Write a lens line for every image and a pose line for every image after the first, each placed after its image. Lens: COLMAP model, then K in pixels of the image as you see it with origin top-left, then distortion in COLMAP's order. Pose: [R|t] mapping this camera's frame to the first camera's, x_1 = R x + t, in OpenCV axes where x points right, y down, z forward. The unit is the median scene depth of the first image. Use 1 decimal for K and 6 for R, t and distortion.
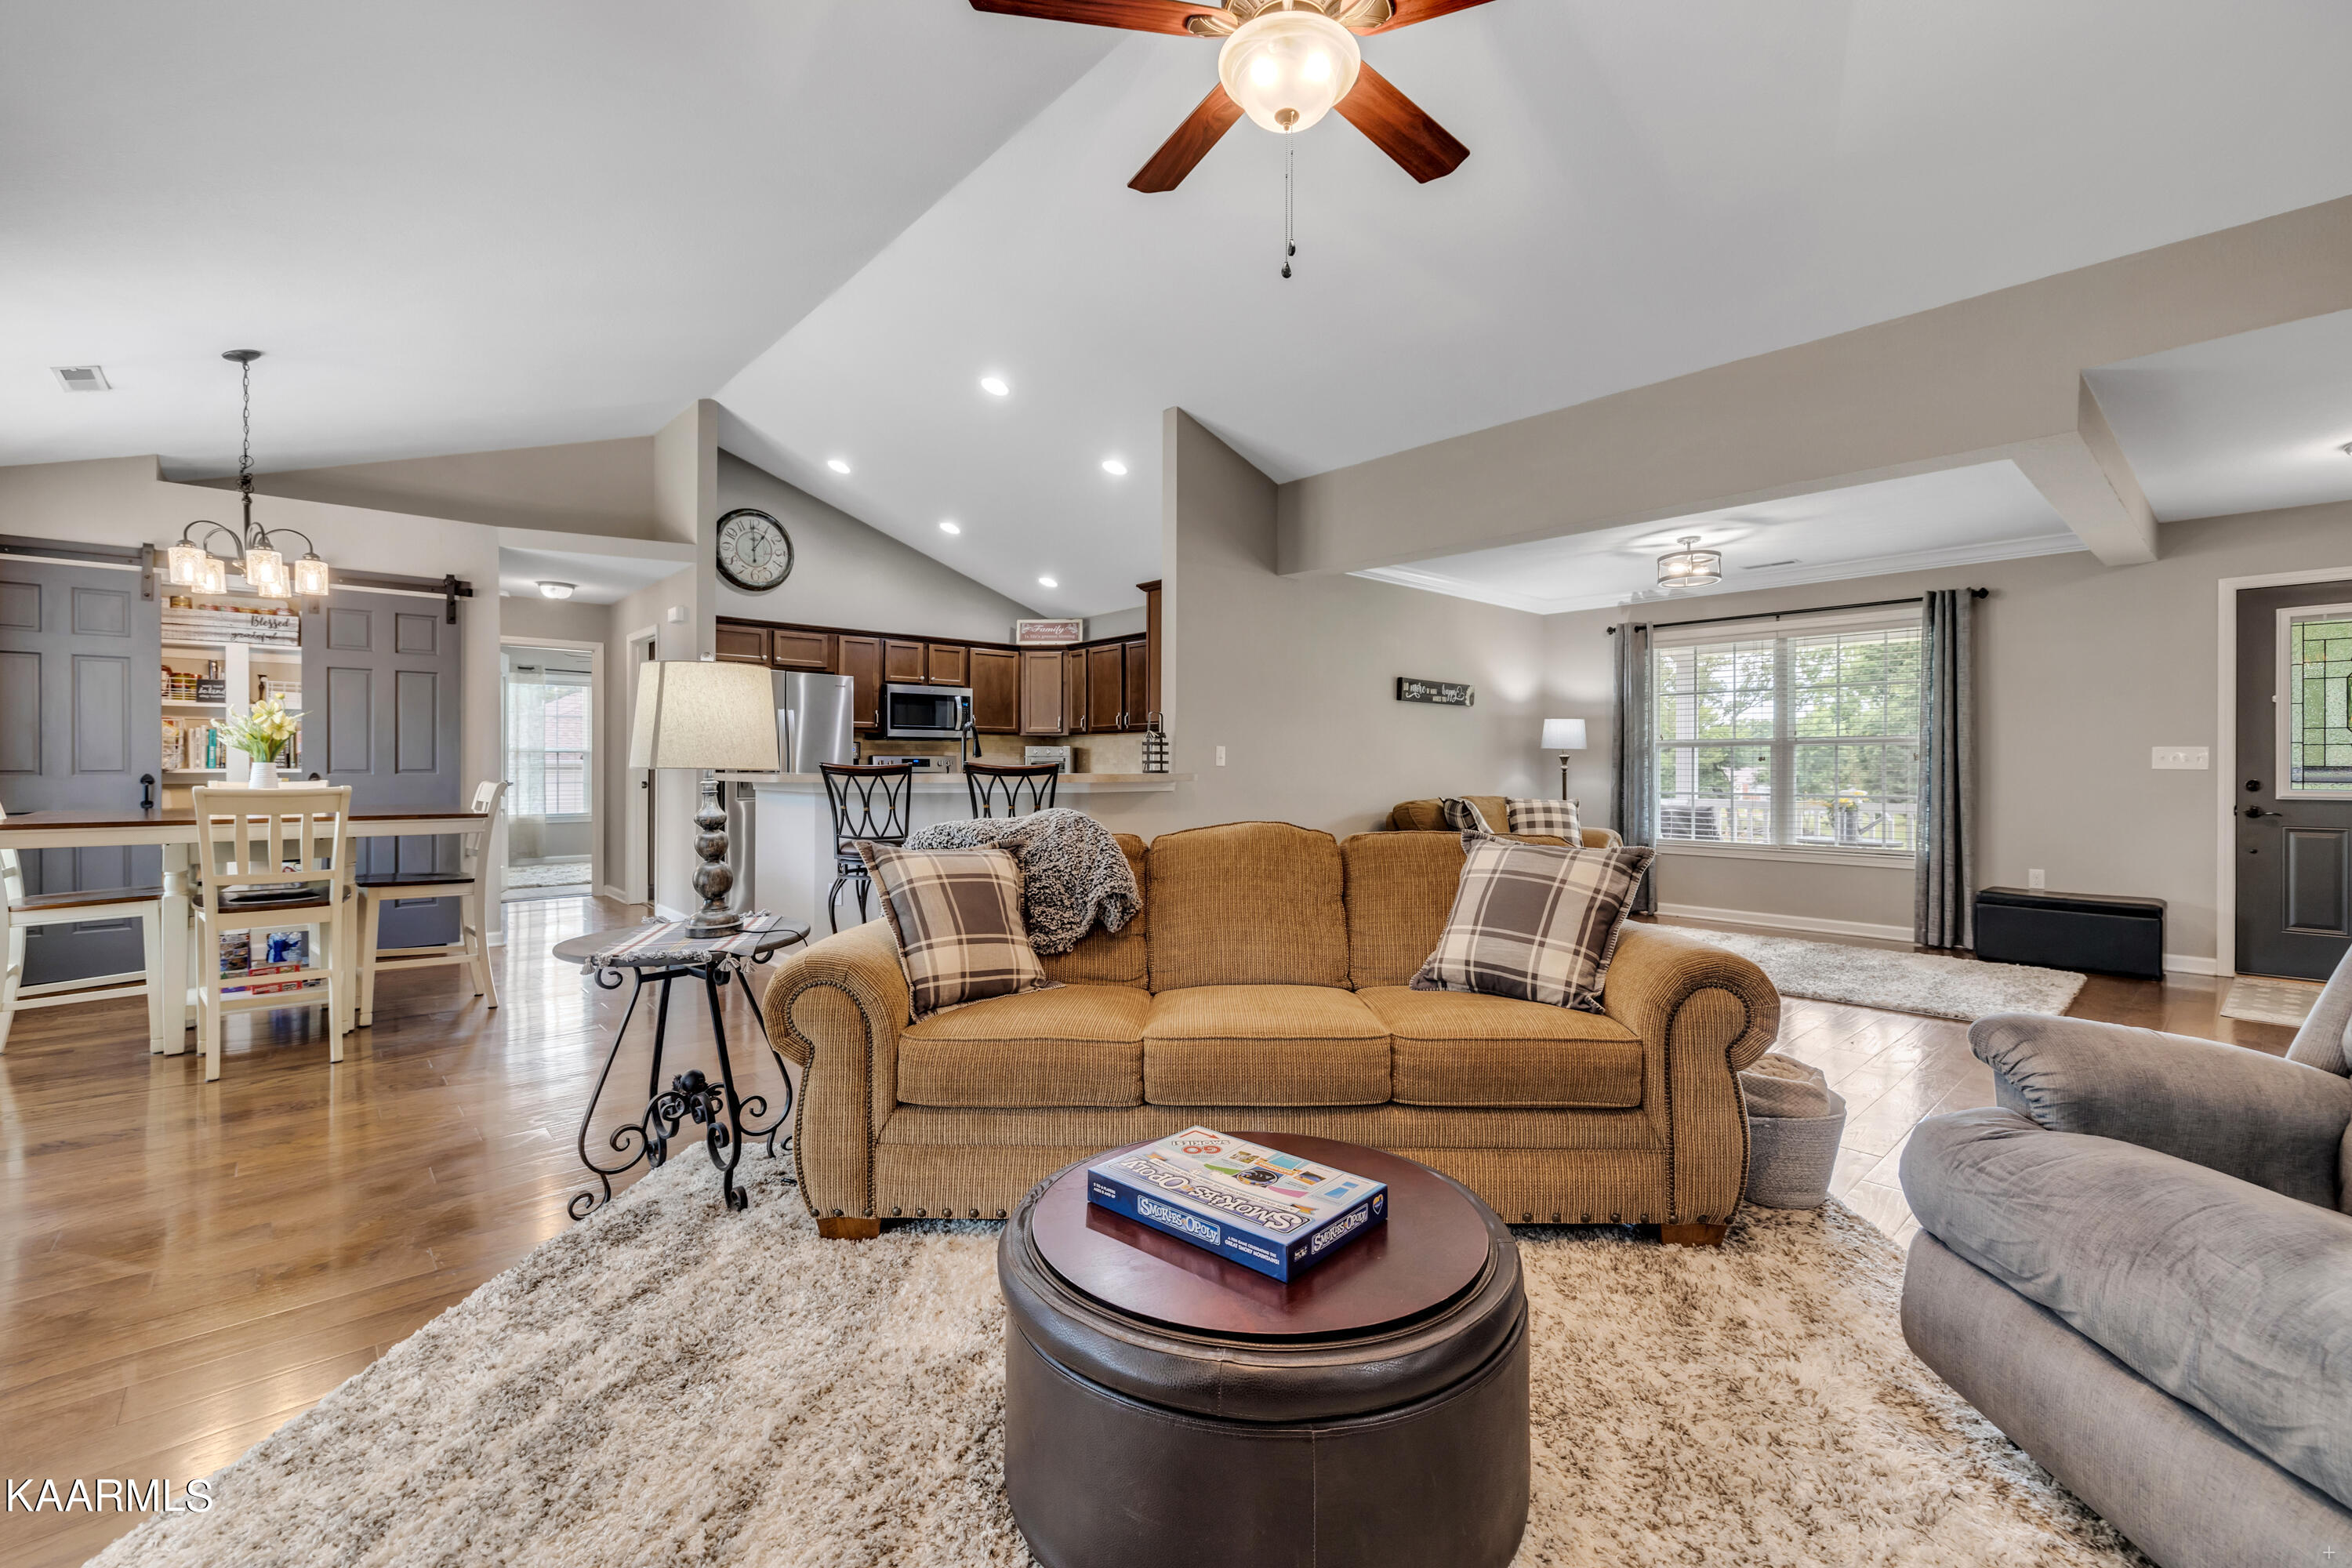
lens RADIAL K [[989.6, 0, 1174.2], [0, 989.6, 759.4], [0, 0, 1]] dist [0.000757, 0.000265]
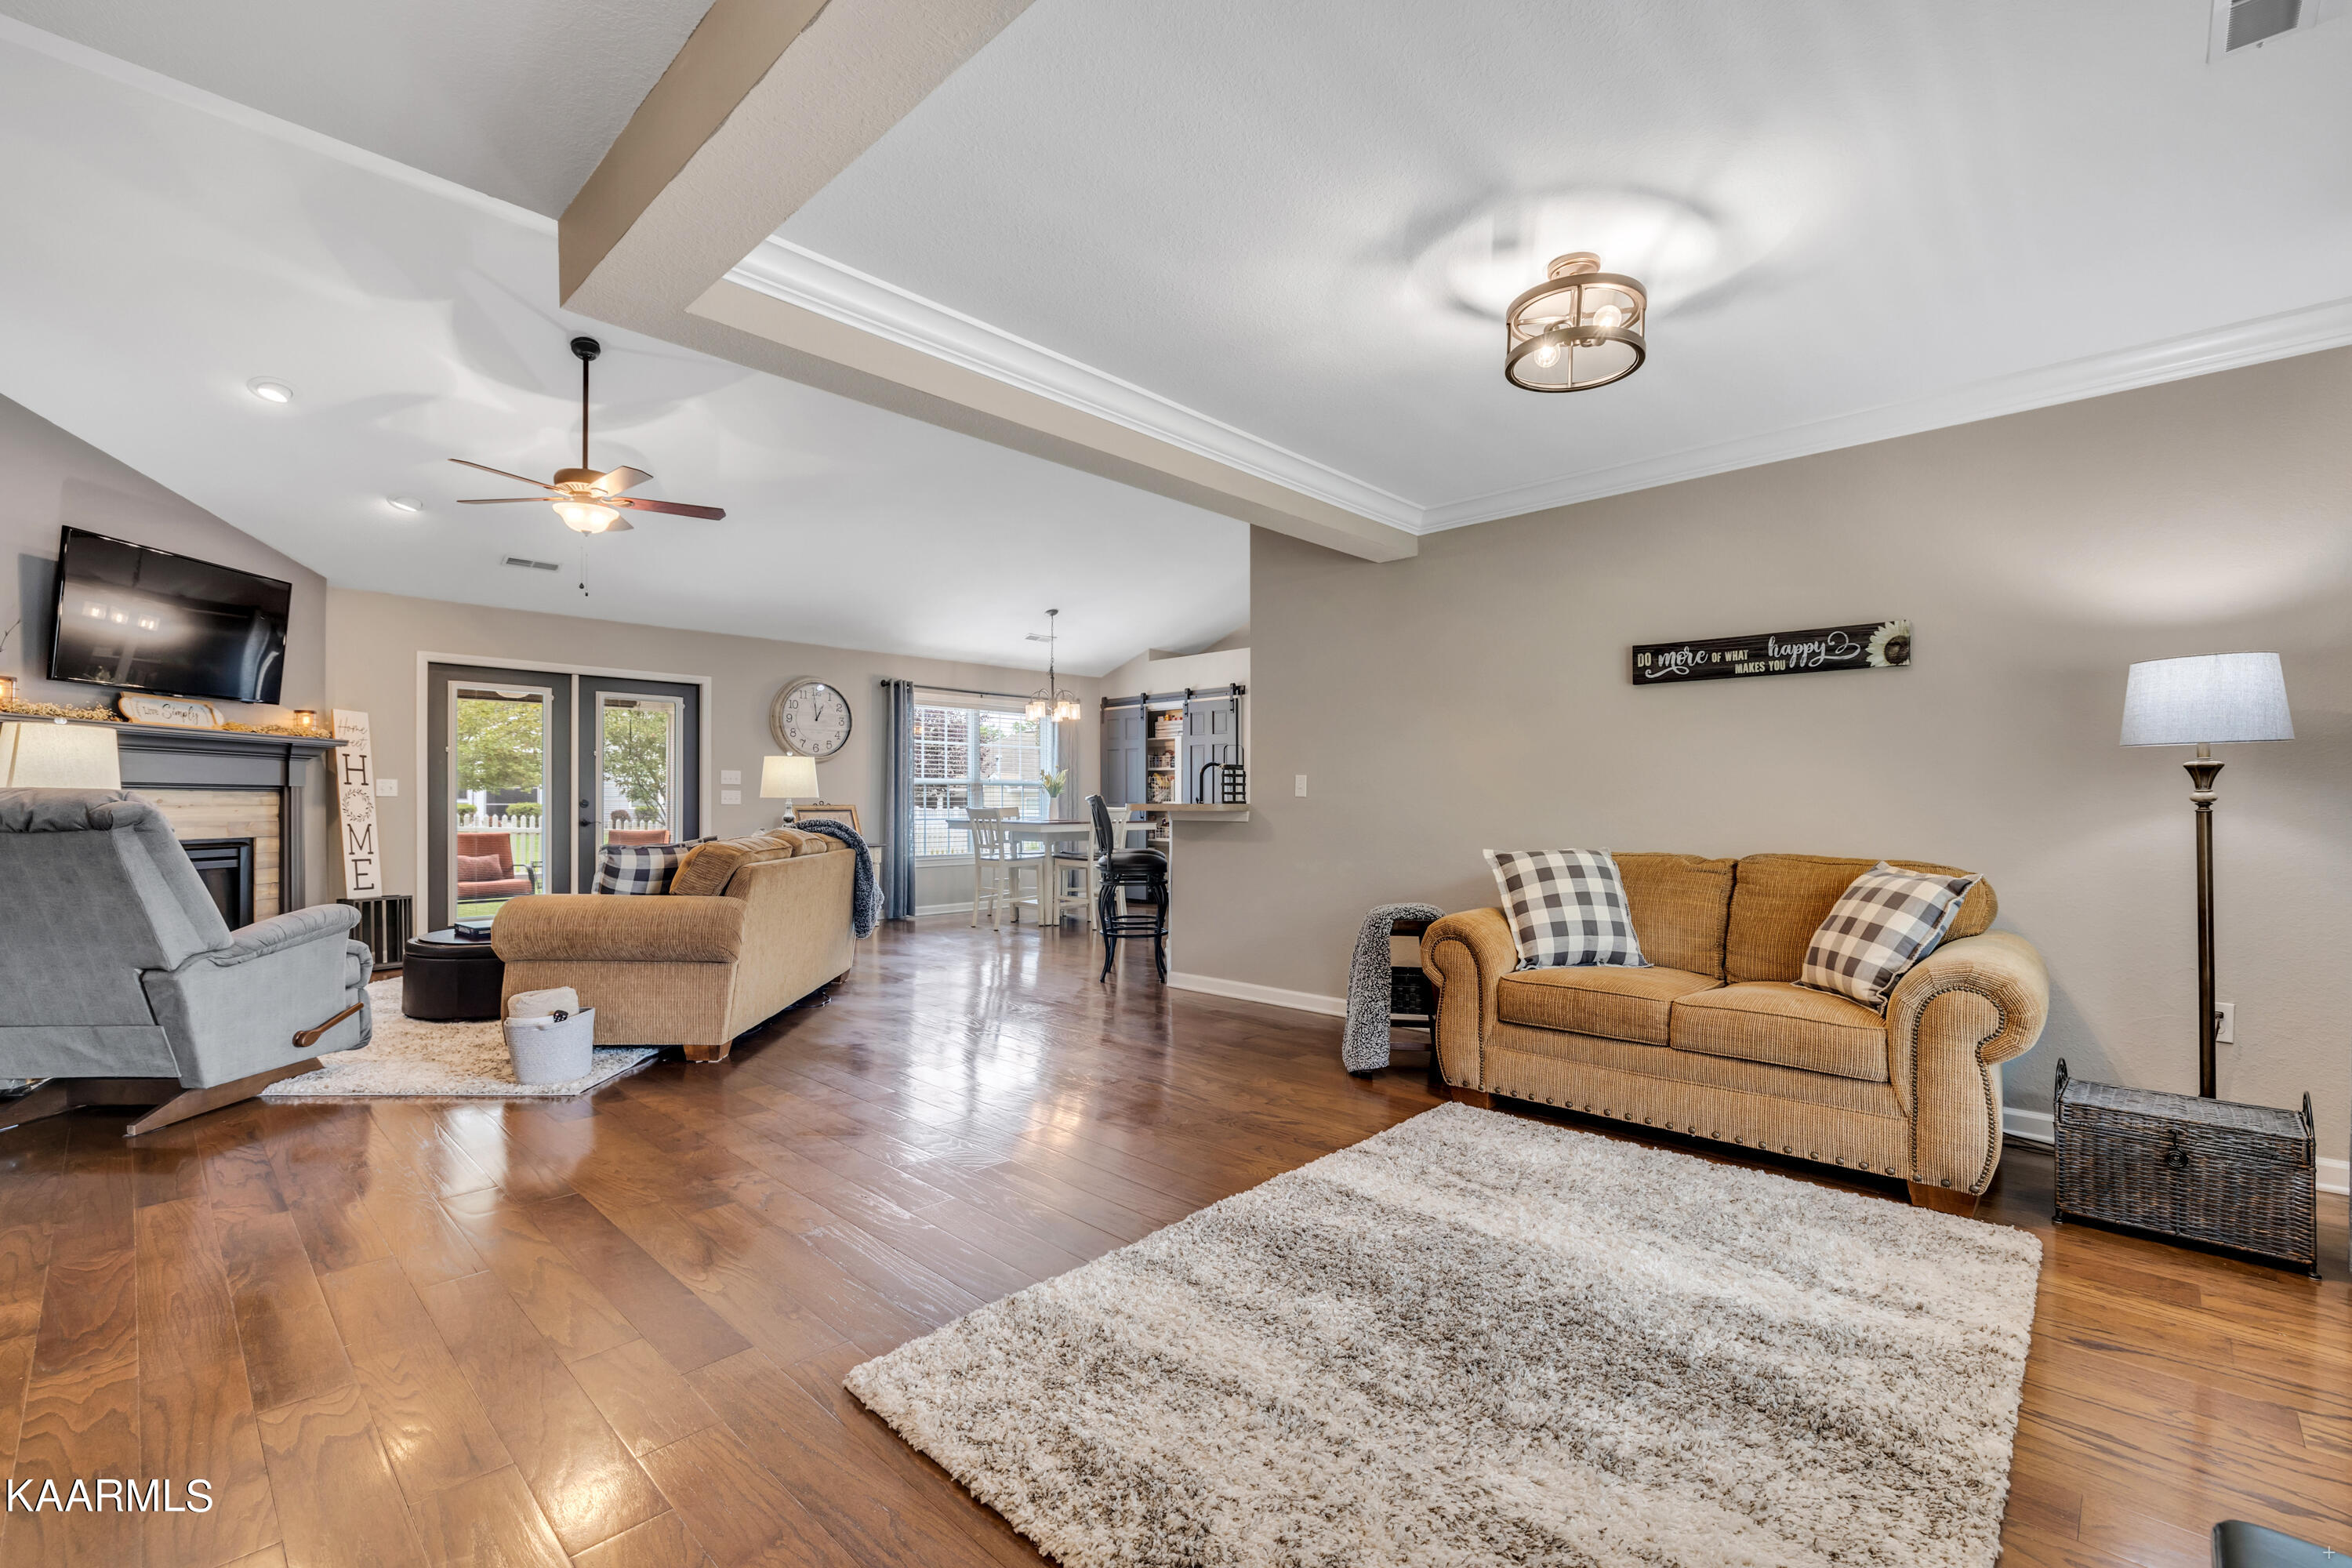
lens RADIAL K [[1026.1, 0, 1176.8], [0, 1026.1, 798.5], [0, 0, 1]] dist [-0.000478, 0.000214]
pose [[0.080101, -0.007866, -0.996756, 1.082796], [0.004056, 0.999963, -0.007565, 0.016787], [0.996778, -0.003437, 0.080130, 0.887029]]
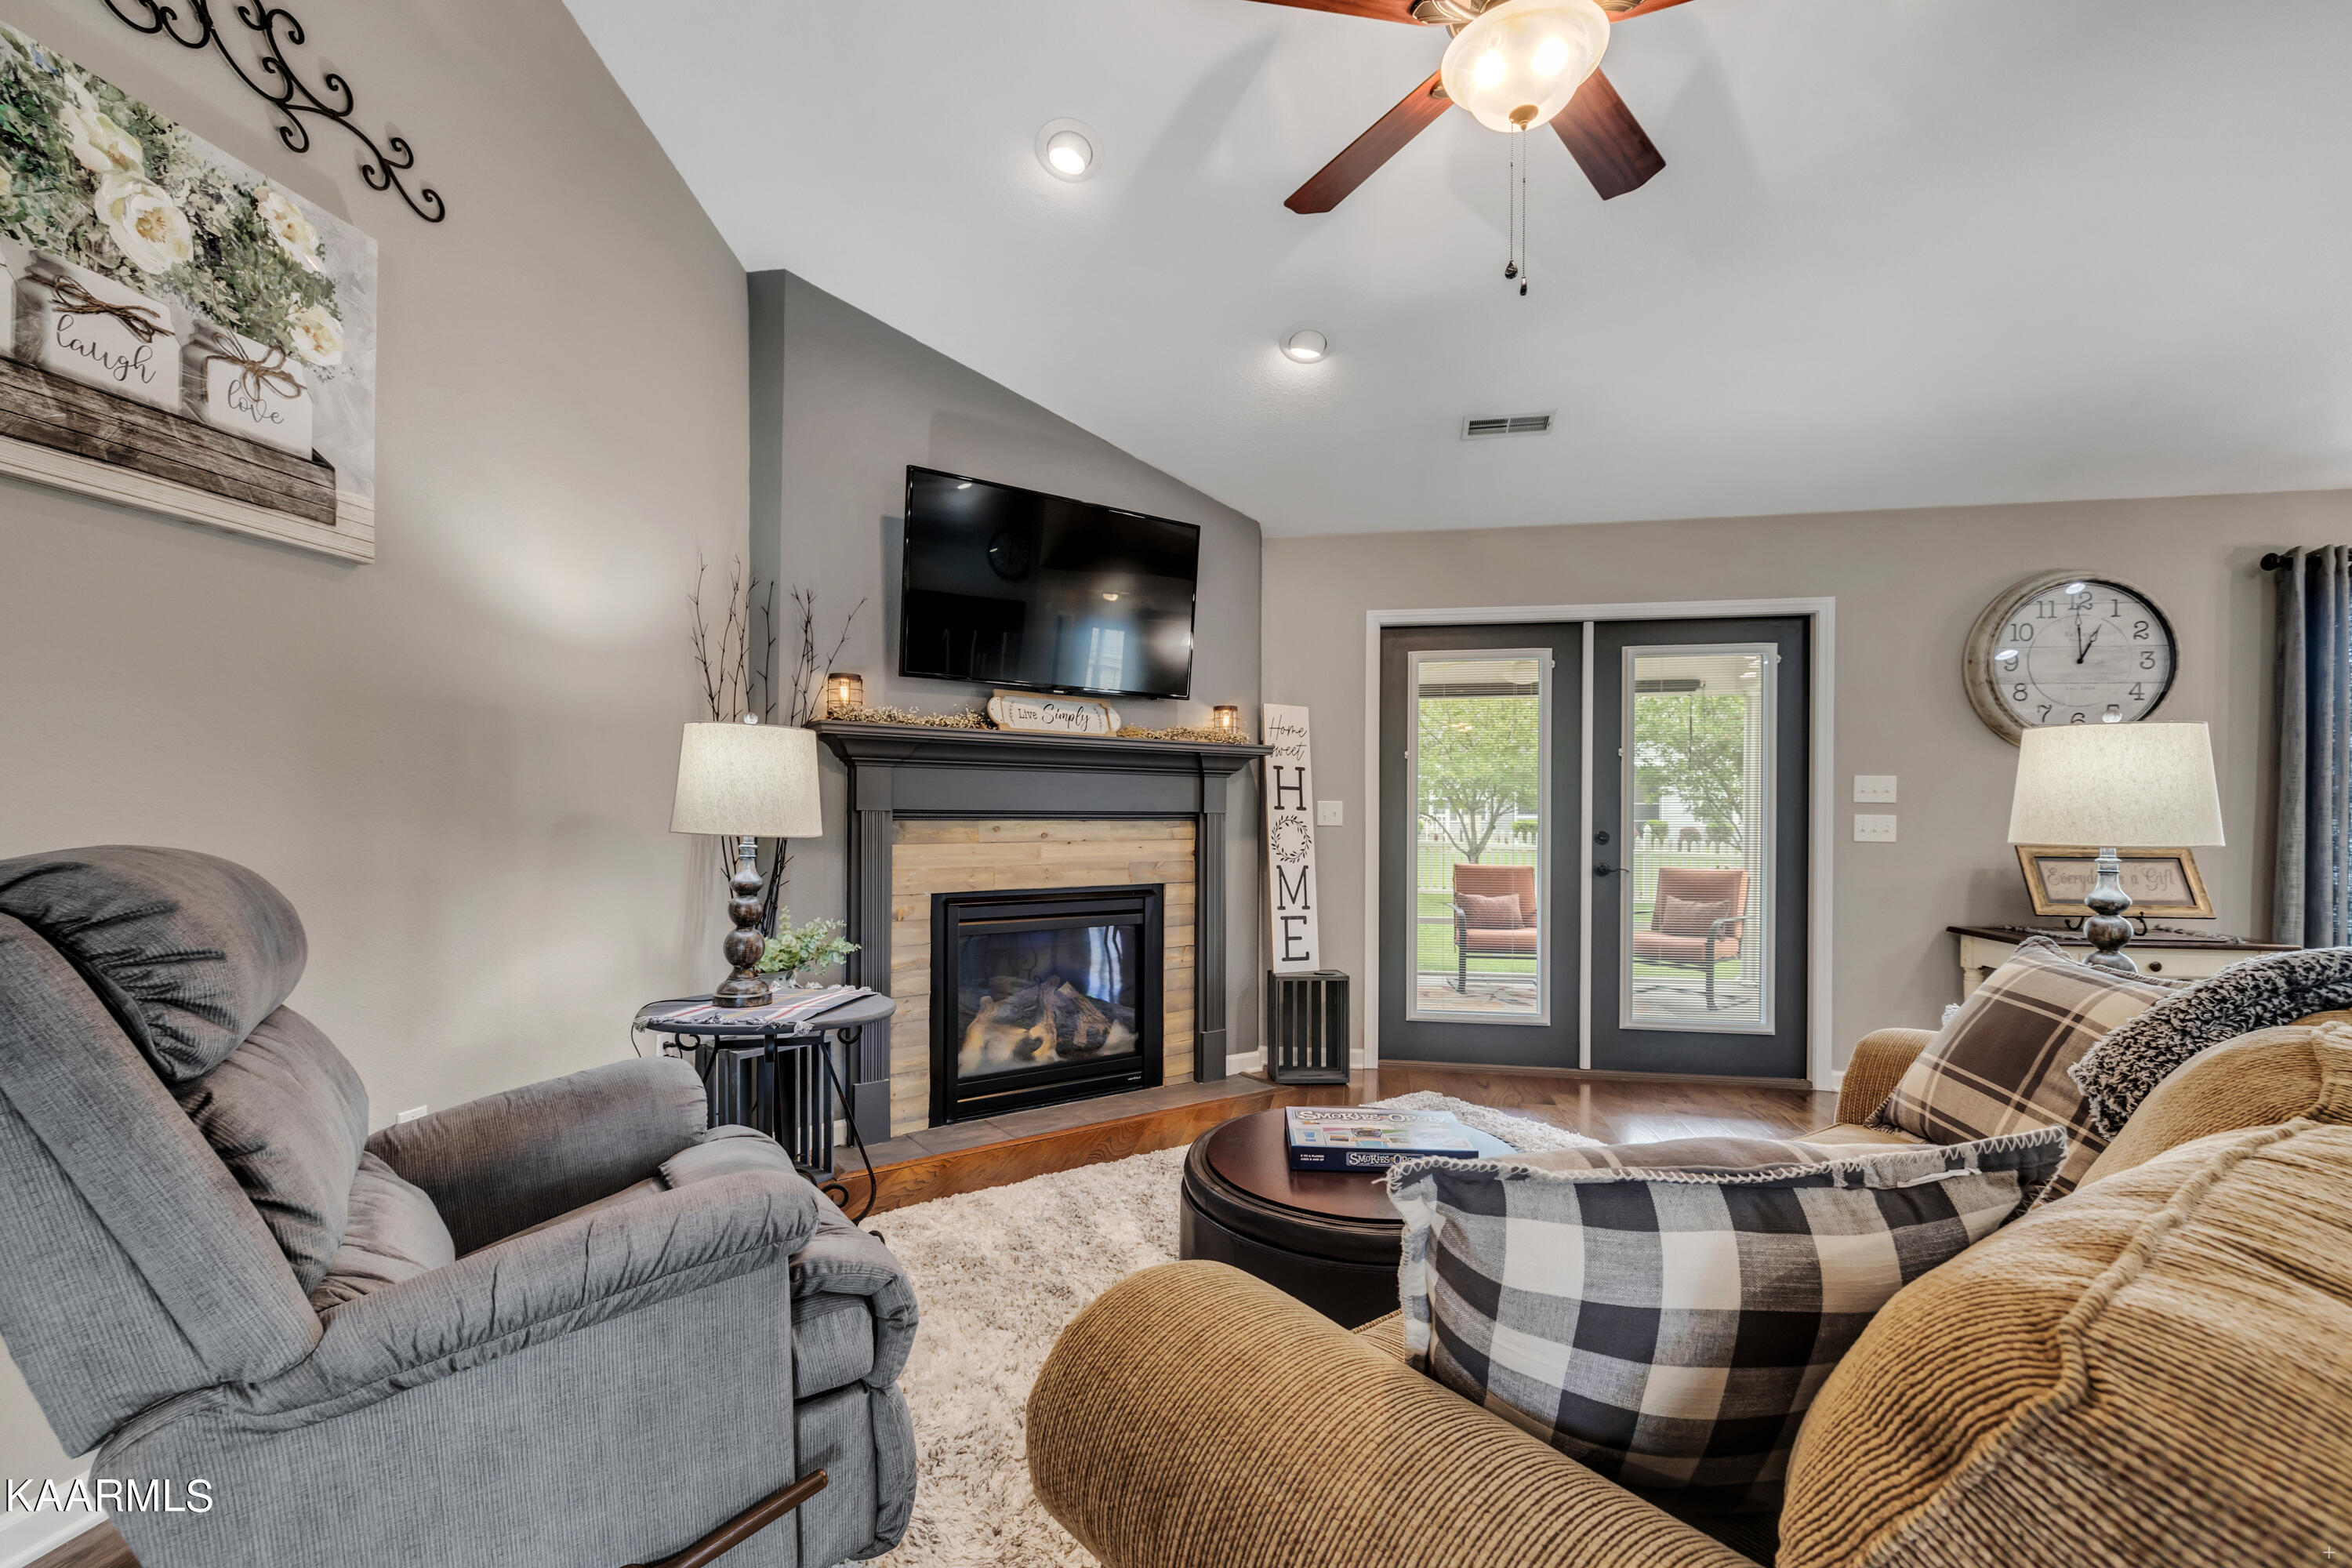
lens RADIAL K [[1015.6, 0, 1170.4], [0, 1015.6, 821.8], [0, 0, 1]] dist [0.001262, -0.000099]
pose [[-0.779675, -0.001304, -0.626183, 0.364673], [-0.003410, 0.999992, 0.002162, -0.004811], [0.626175, 0.003821, -0.779673, 0.597244]]
